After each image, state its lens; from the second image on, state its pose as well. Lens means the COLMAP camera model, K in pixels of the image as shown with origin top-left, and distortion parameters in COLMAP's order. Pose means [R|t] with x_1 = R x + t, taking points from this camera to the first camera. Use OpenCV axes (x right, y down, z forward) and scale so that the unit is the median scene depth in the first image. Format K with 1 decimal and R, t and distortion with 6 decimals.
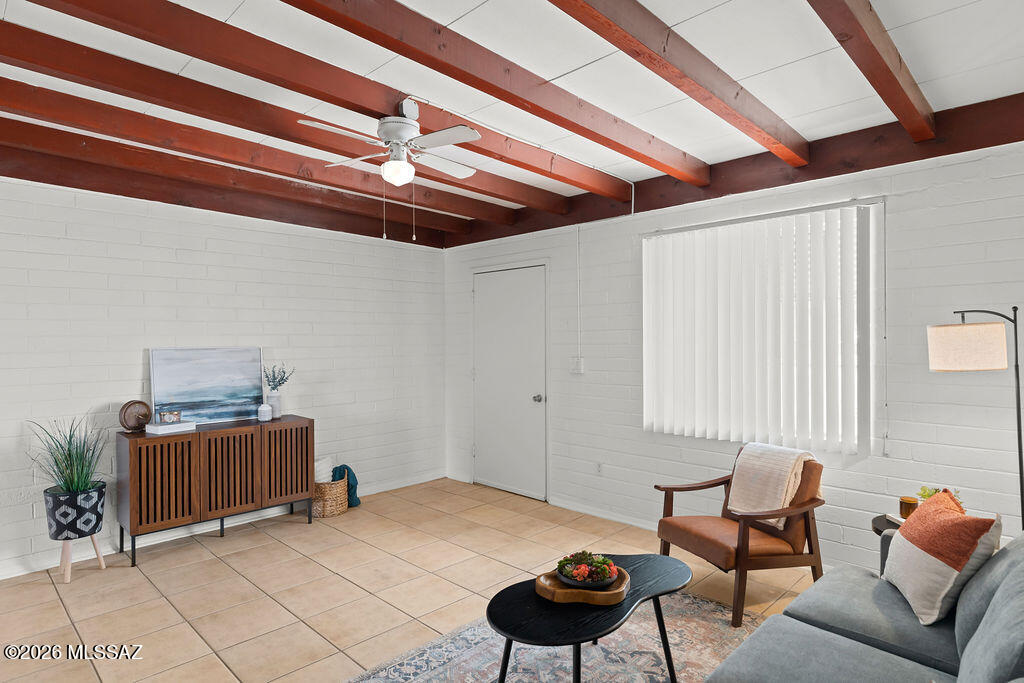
lens RADIAL K [[570.1, 0, 507.7], [0, 570.1, 337.2], [0, 0, 1]] dist [0.001895, 0.000593]
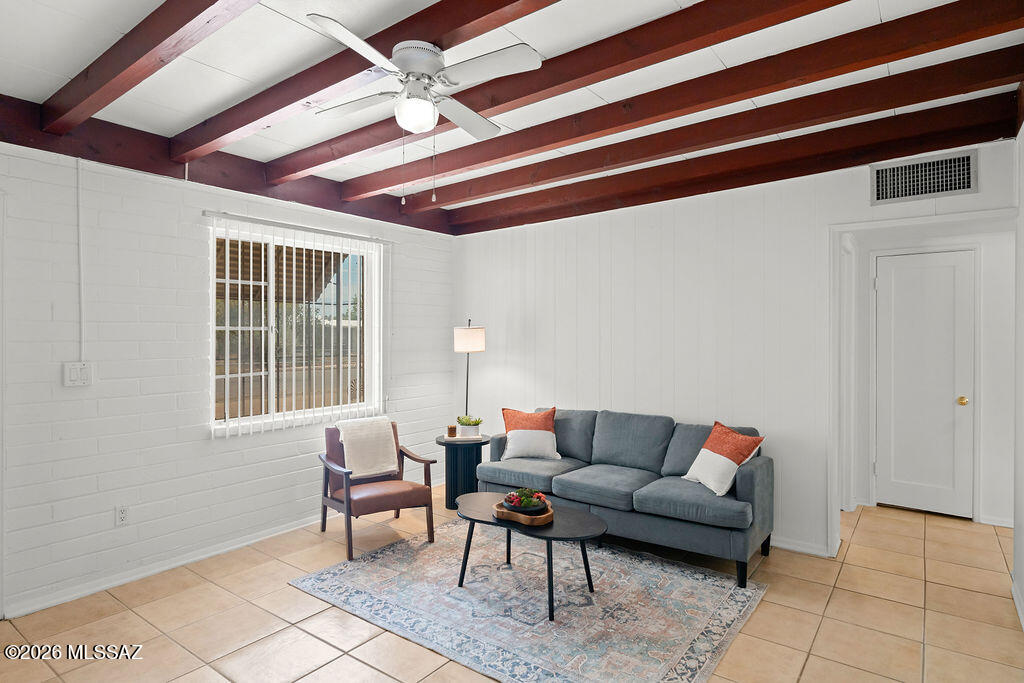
lens RADIAL K [[570.1, 0, 507.7], [0, 570.1, 337.2], [0, 0, 1]] dist [0.001895, 0.000593]
pose [[-0.146401, 0.001362, 0.989224, -1.023062], [-0.003203, 0.999993, -0.001851, 0.011454], [-0.989220, -0.003439, -0.146396, 1.046083]]
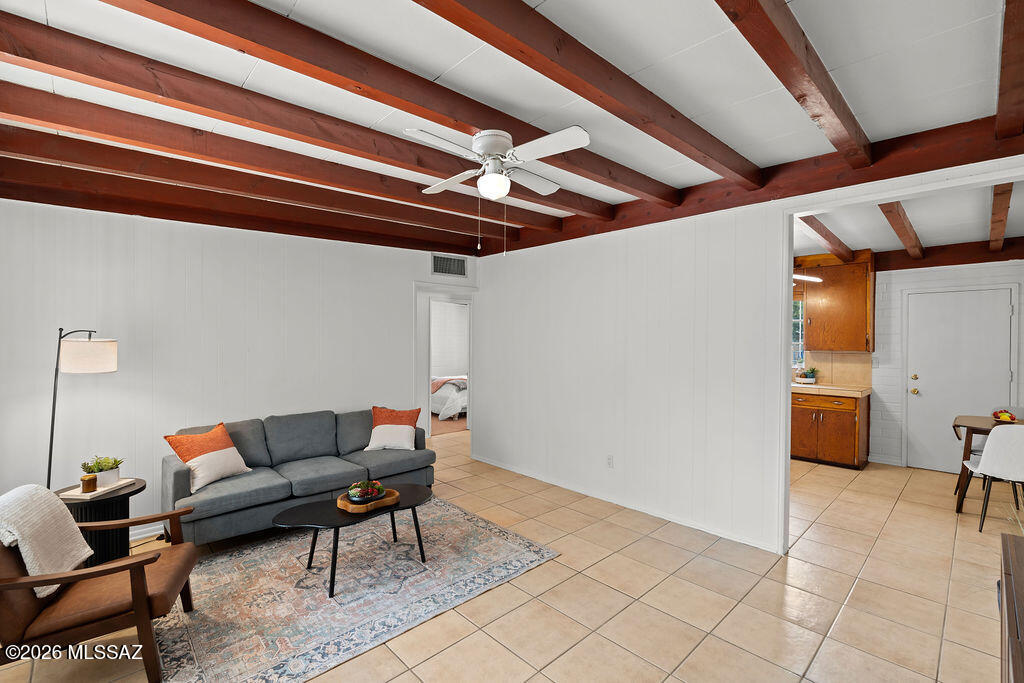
lens RADIAL K [[452.9, 0, 512.0], [0, 452.9, 341.5], [0, 0, 1]] dist [-0.002234, -0.000029]
pose [[-0.999682, 0.003850, 0.024923, -0.256538], [0.003954, 0.999984, 0.004123, -0.017855], [-0.024907, 0.004220, -0.999681, 1.905868]]
